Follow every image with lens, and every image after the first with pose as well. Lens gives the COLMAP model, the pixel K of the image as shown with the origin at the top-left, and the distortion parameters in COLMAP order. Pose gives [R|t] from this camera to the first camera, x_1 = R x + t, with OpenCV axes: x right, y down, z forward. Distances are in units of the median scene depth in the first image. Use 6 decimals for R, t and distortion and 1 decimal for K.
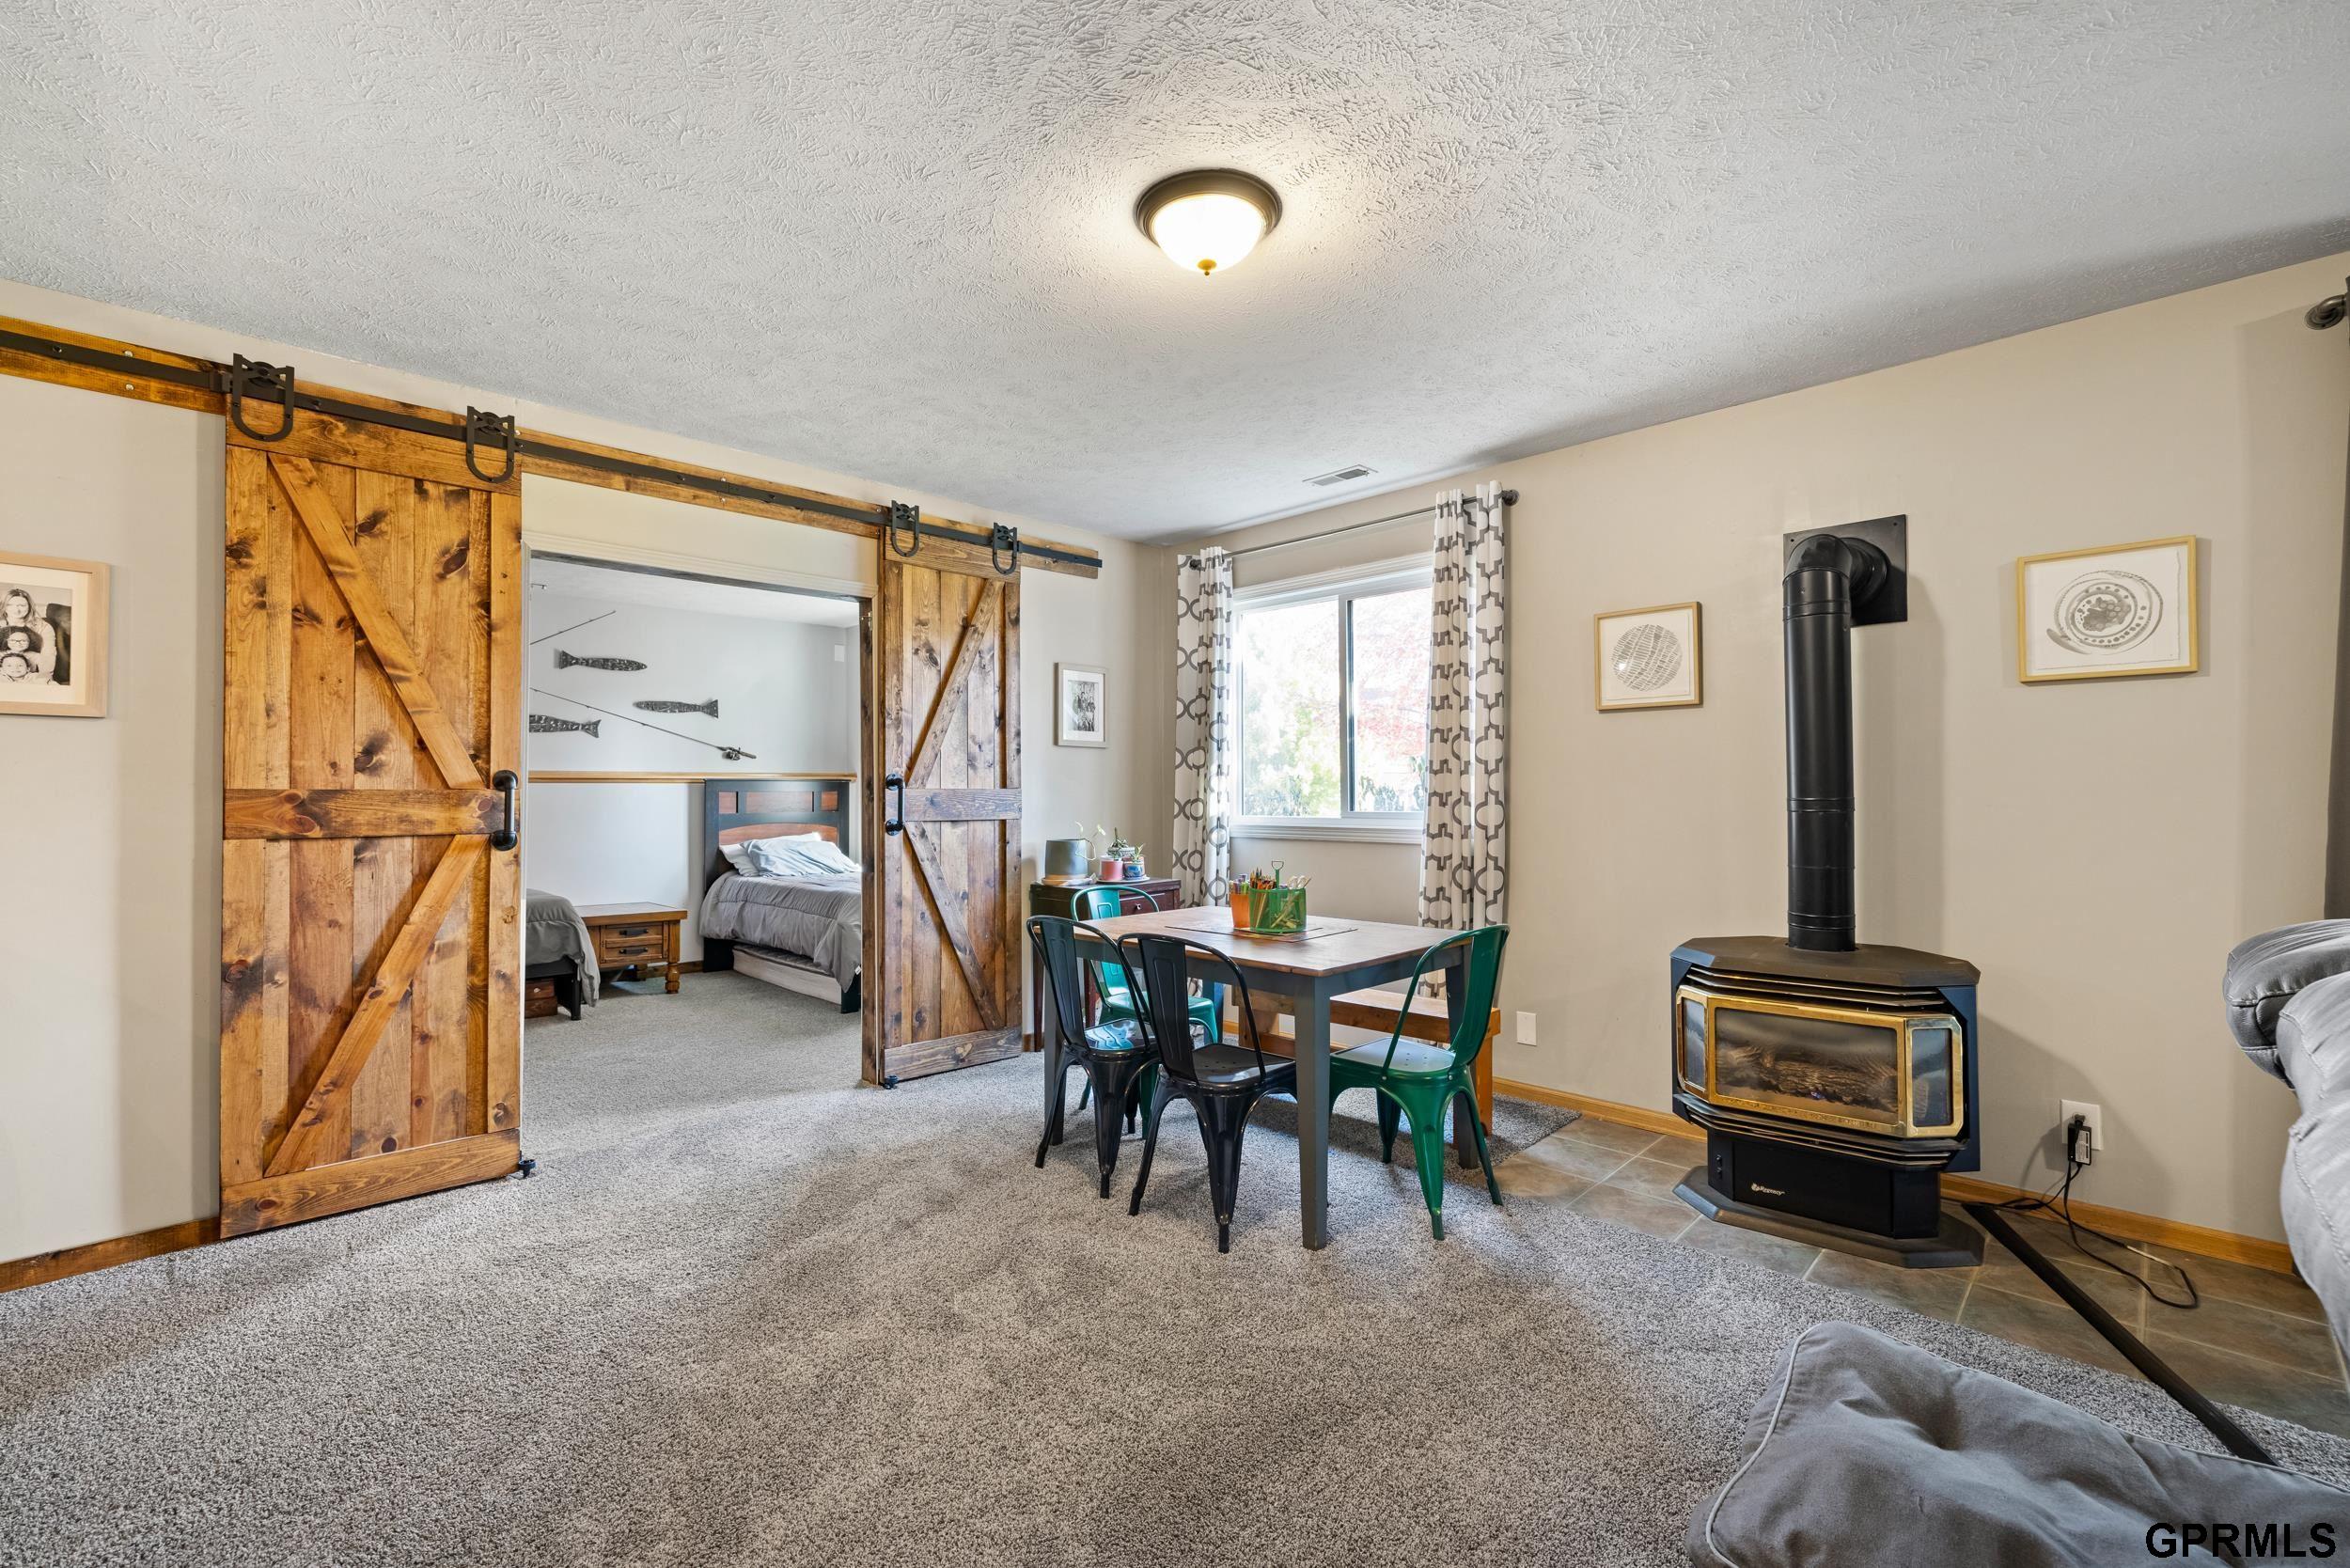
lens RADIAL K [[1009.3, 0, 1181.9], [0, 1009.3, 784.8], [0, 0, 1]] dist [-0.001419, -0.000028]
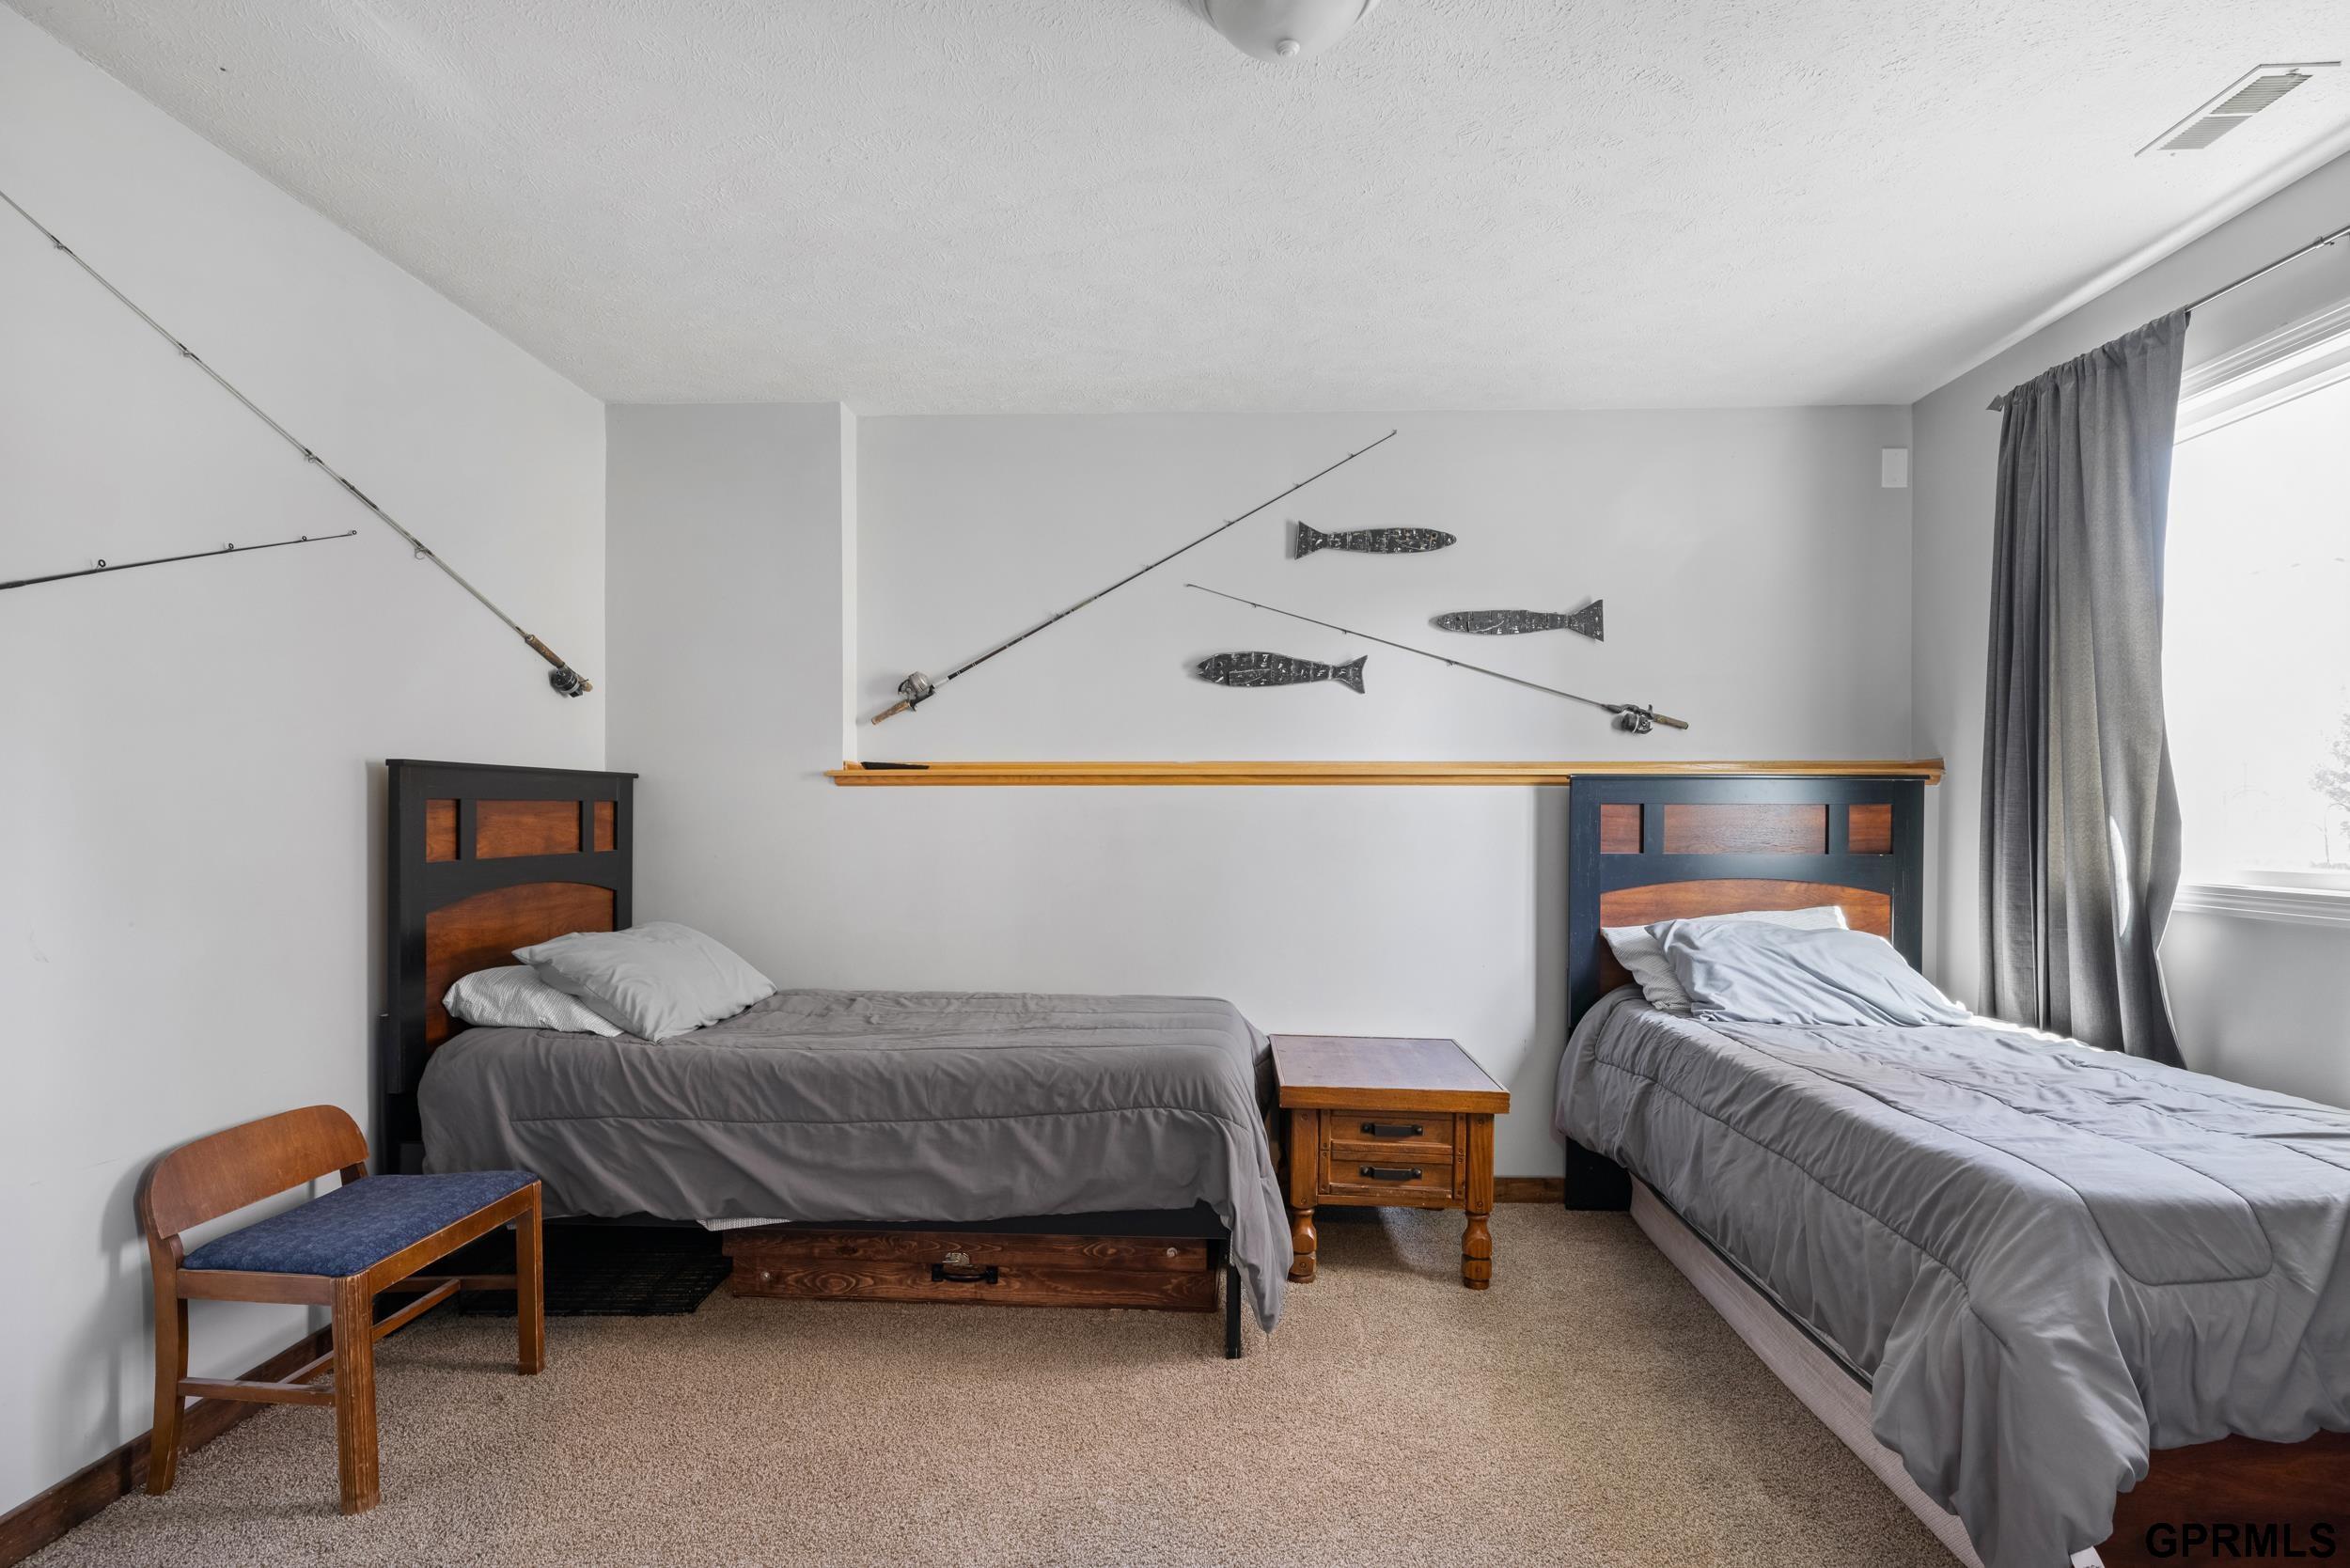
lens RADIAL K [[1216.6, 0, 1168.1], [0, 1216.6, 816.6], [0, 0, 1]] dist [-0.003983, -0.000182]
pose [[0.683241, 0.008594, -0.730142, -0.314761], [0.000394, 0.999926, 0.012138, 0.009090], [0.730193, -0.008581, 0.683188, 0.784426]]
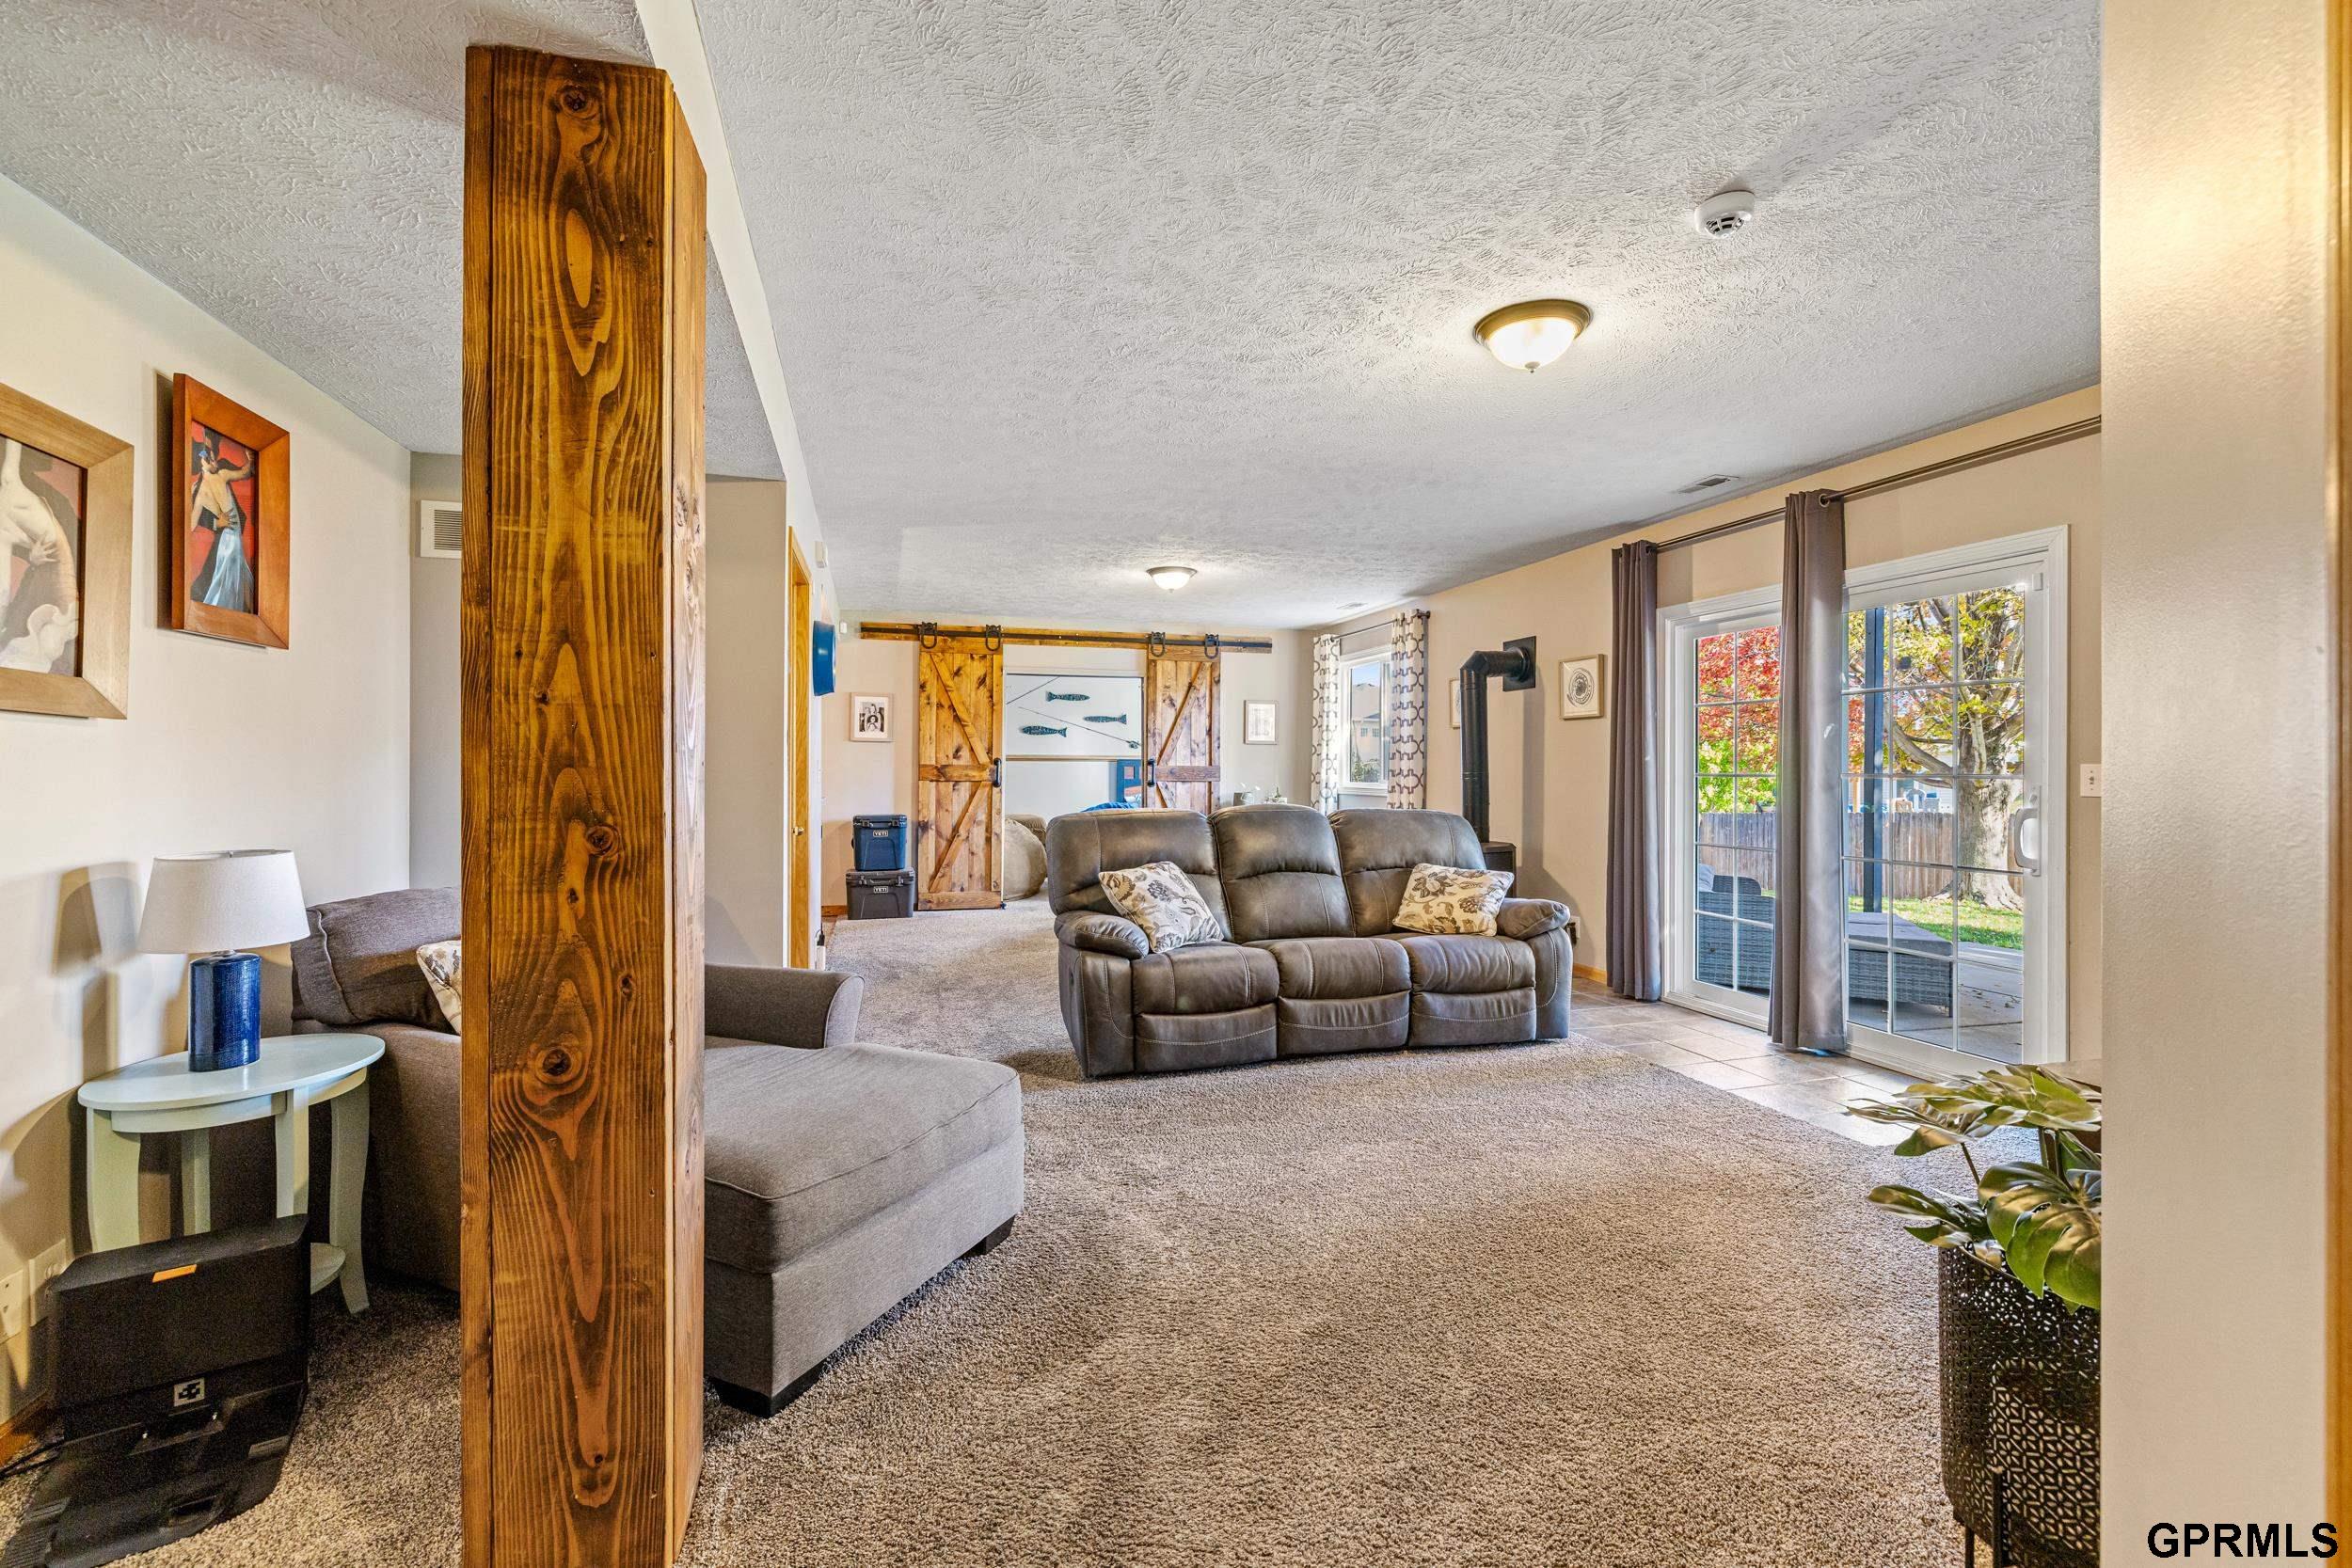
lens RADIAL K [[1010.0, 0, 1172.5], [0, 1010.0, 773.9], [0, 0, 1]] dist [-0.001419, -0.000028]
pose [[0.875436, 0.010717, -0.483216, 0.746004], [-0.004792, 0.999897, 0.013495, -0.007280], [0.483311, -0.009498, 0.875397, -0.812579]]
